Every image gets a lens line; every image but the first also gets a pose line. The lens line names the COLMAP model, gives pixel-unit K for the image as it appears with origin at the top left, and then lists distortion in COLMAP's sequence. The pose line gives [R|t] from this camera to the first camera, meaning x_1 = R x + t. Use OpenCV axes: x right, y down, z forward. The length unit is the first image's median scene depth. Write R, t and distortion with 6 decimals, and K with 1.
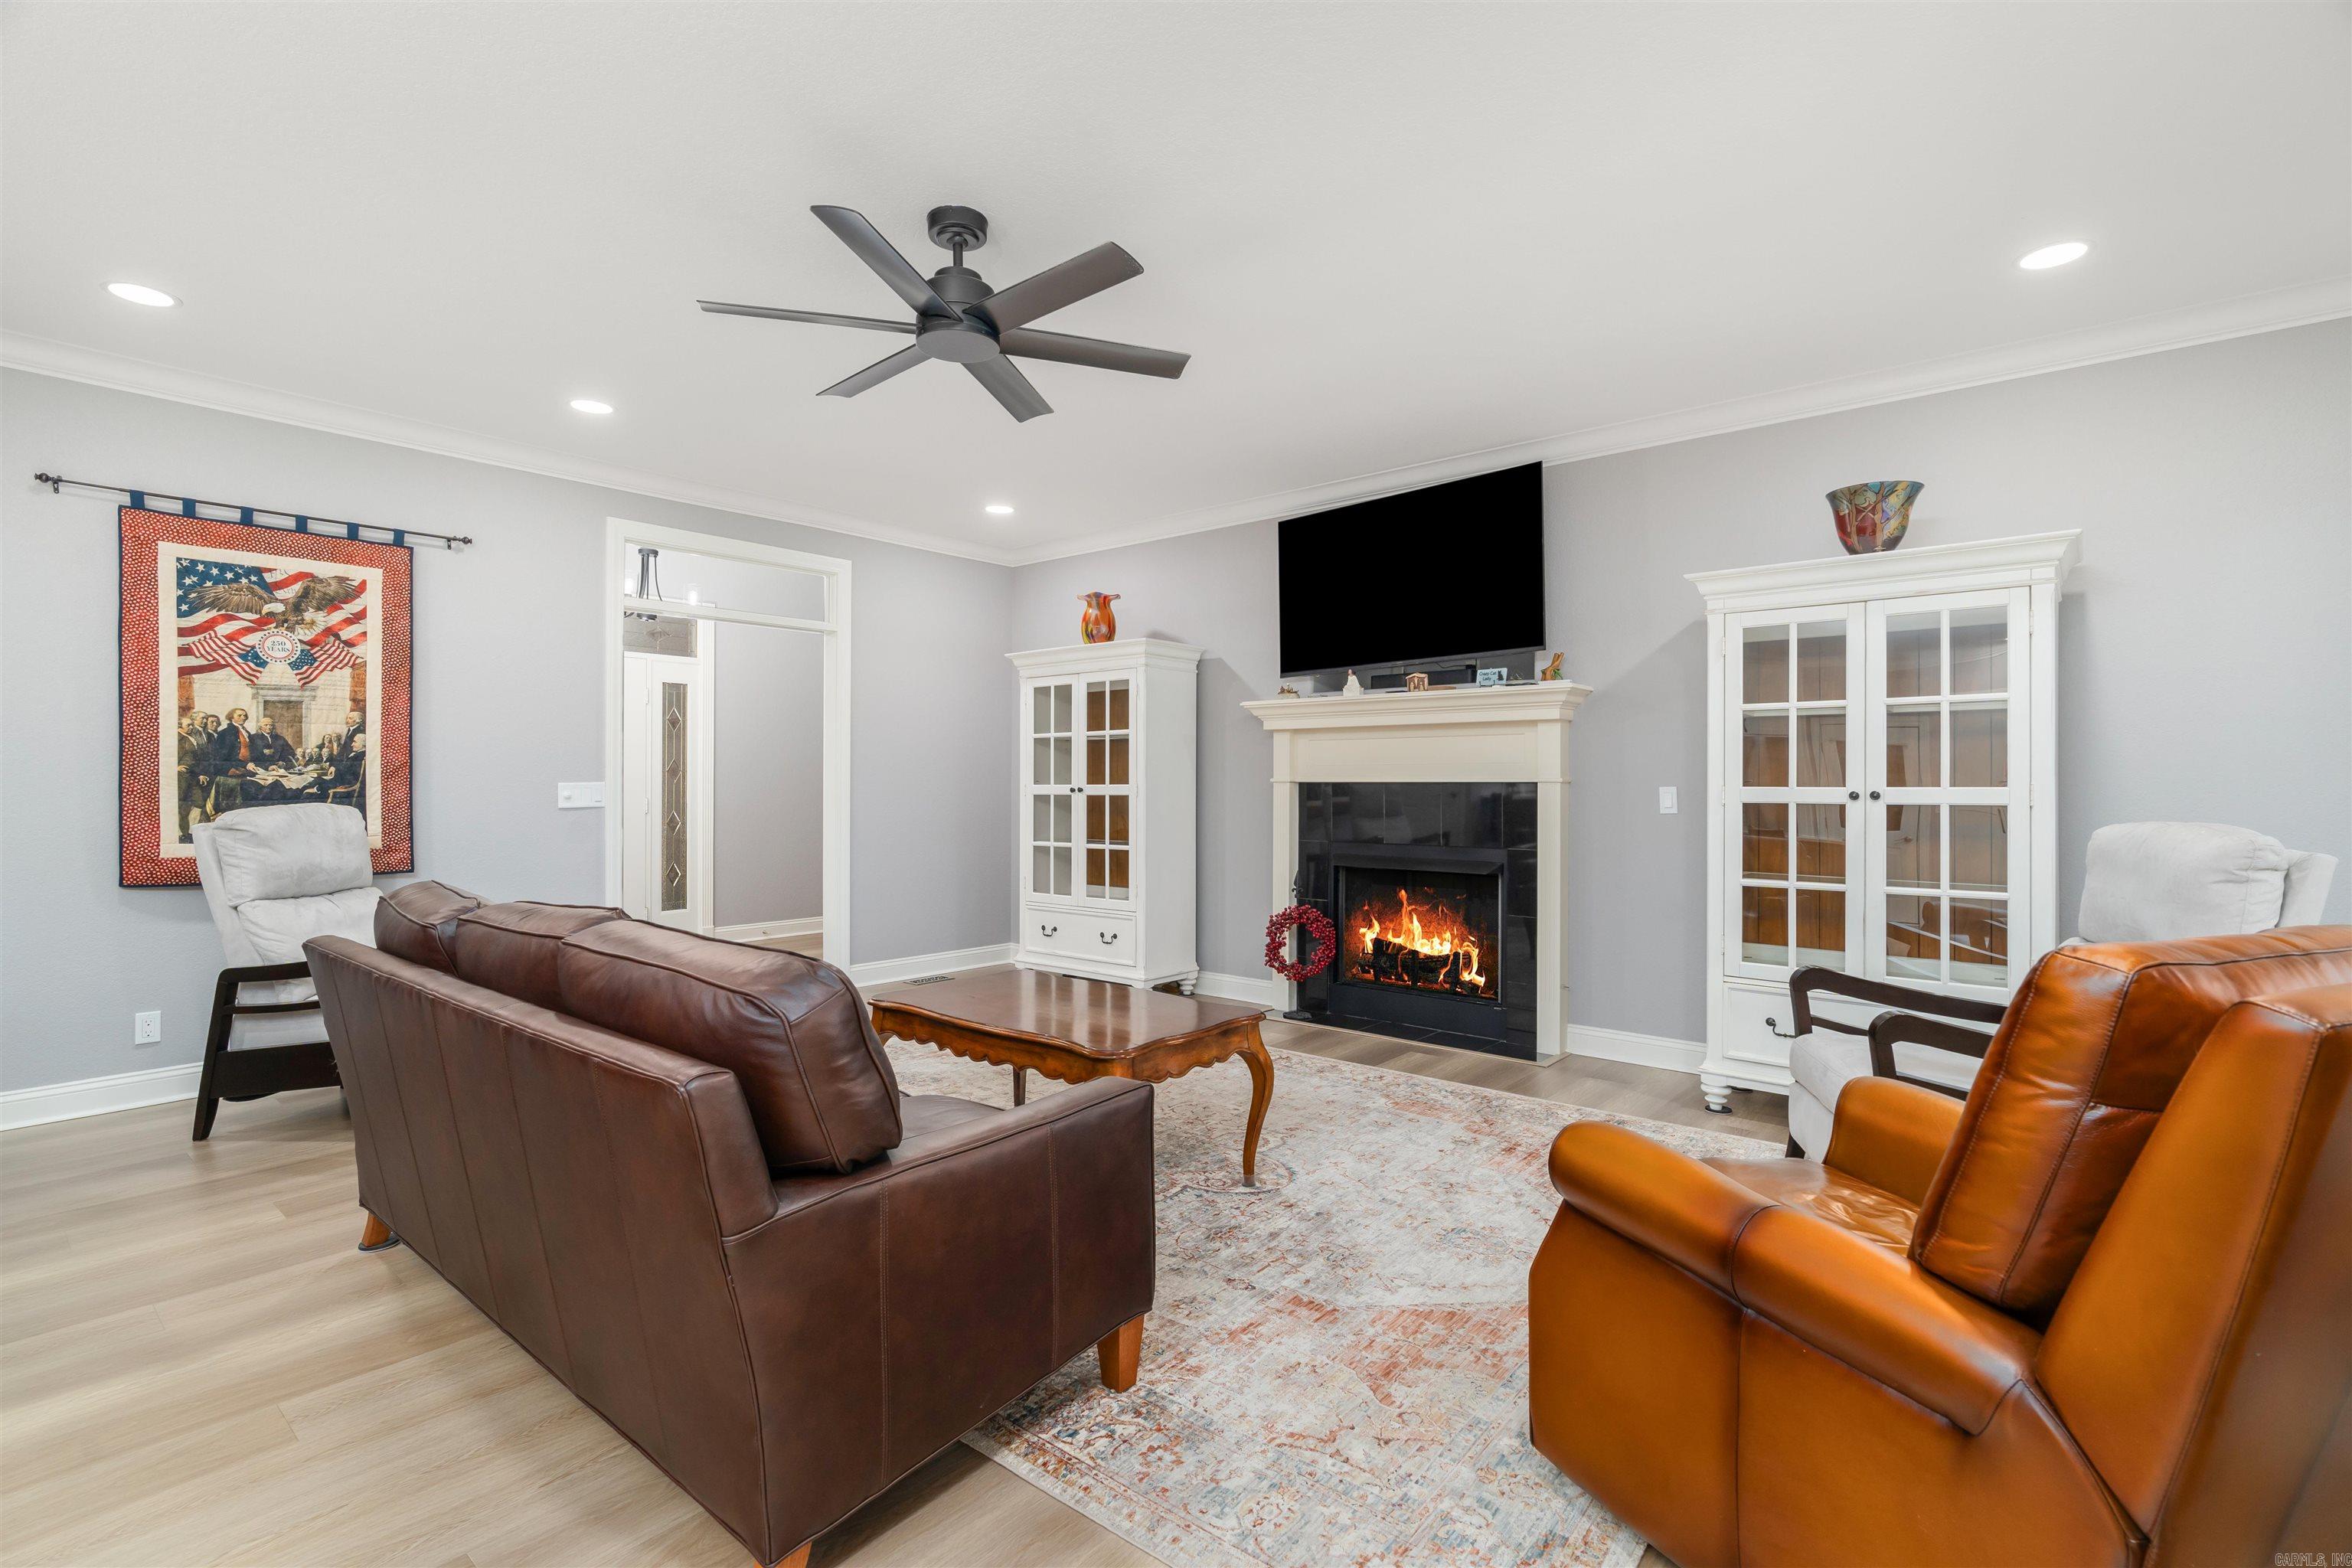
lens RADIAL K [[1091.1, 0, 1176.0], [0, 1091.1, 784.0], [0, 0, 1]] dist [-0.005412, 0.000209]
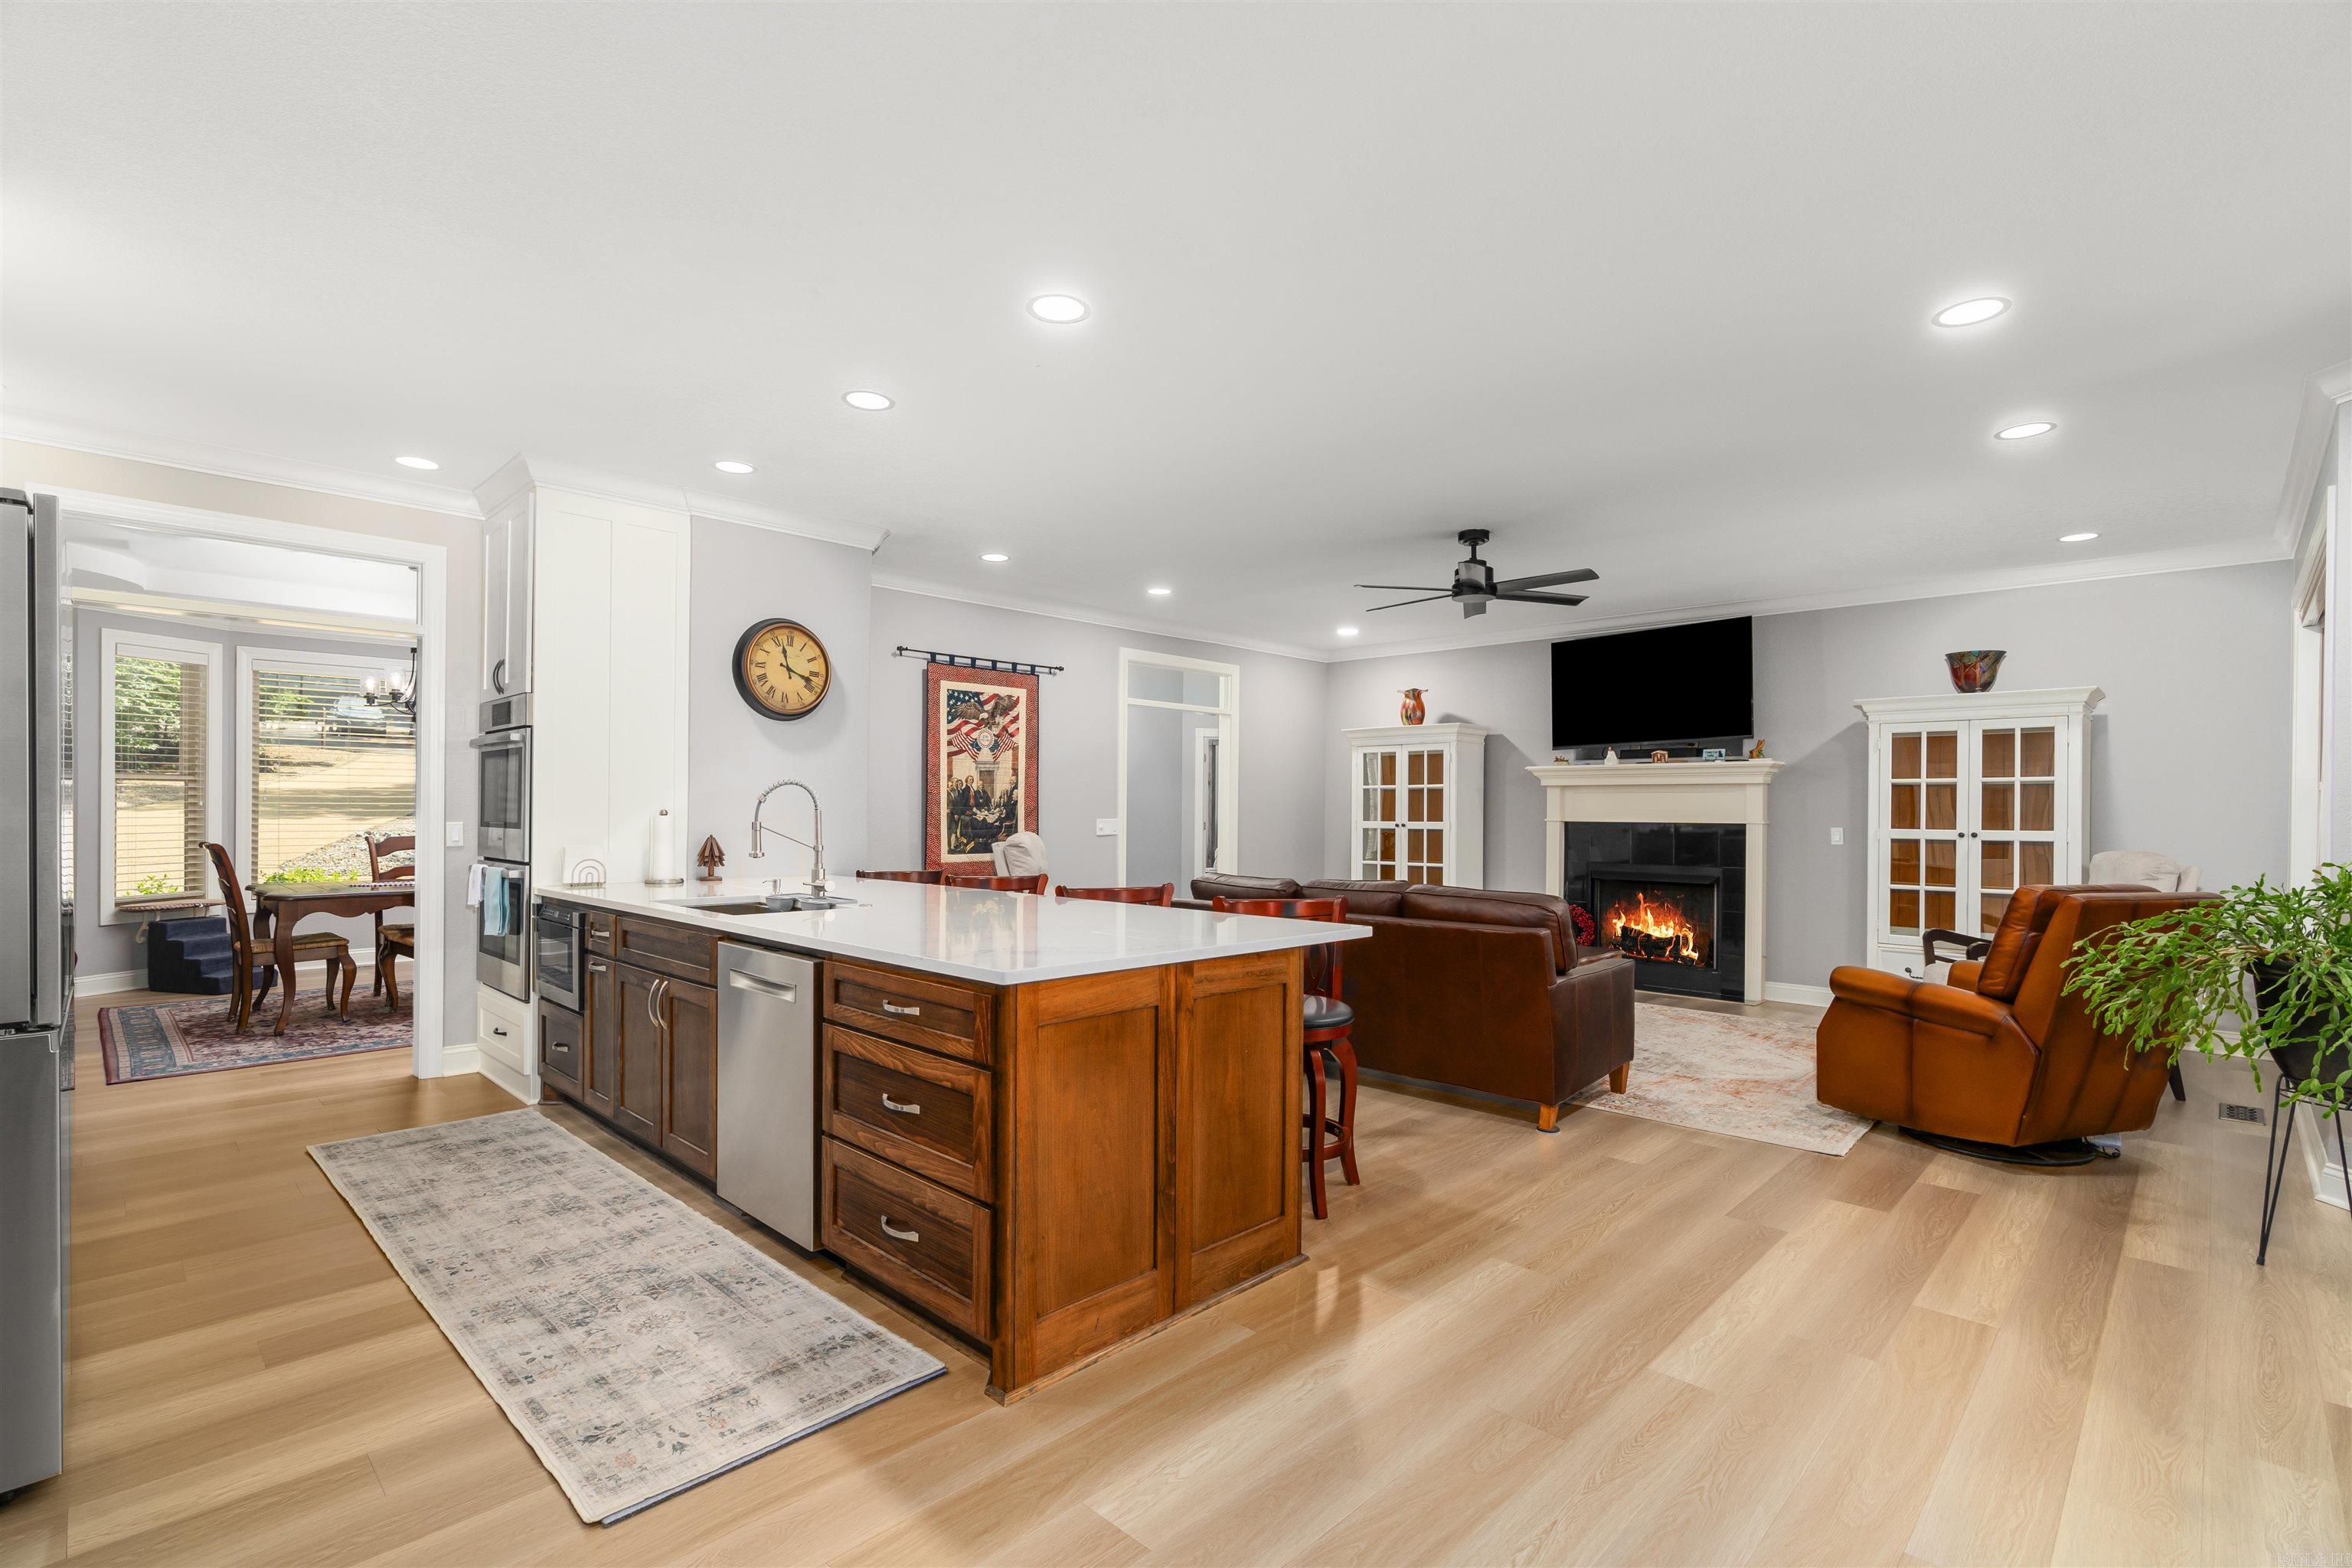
lens RADIAL K [[1085.5, 0, 1183.8], [0, 1085.5, 812.7], [0, 0, 1]] dist [0.000056, -0.000185]
pose [[0.997454, 0.006915, -0.070973, -0.402072], [-0.006936, 0.999976, -0.000053, -0.013395], [0.070971, 0.000545, 0.997478, -0.667198]]
